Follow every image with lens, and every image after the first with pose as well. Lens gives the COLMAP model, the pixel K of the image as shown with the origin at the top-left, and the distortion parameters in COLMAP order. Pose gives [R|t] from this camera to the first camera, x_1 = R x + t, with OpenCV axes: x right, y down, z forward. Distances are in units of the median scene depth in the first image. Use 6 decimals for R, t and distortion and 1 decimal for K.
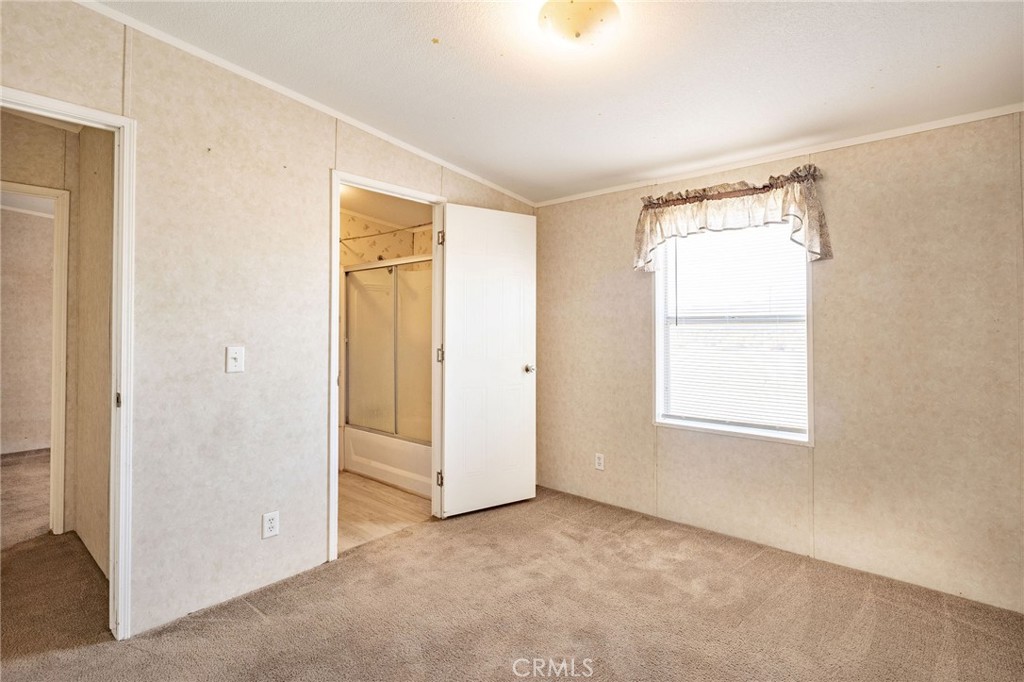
lens RADIAL K [[499.6, 0, 518.2], [0, 499.6, 321.1], [0, 0, 1]] dist [-0.003570, -0.001132]
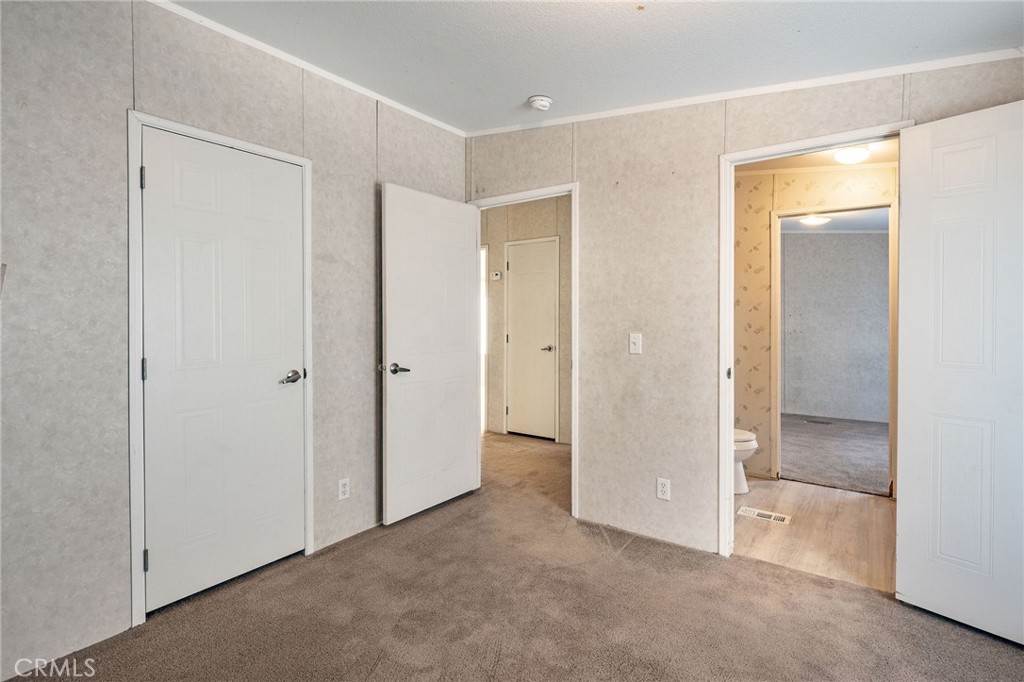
lens RADIAL K [[499.6, 0, 518.2], [0, 499.6, 321.1], [0, 0, 1]] dist [-0.003570, -0.001132]
pose [[0.081587, 0.007626, -0.996637, 0.648376], [0.013841, 0.999866, 0.008784, 0.005225], [0.996570, -0.014511, 0.081471, 0.600575]]
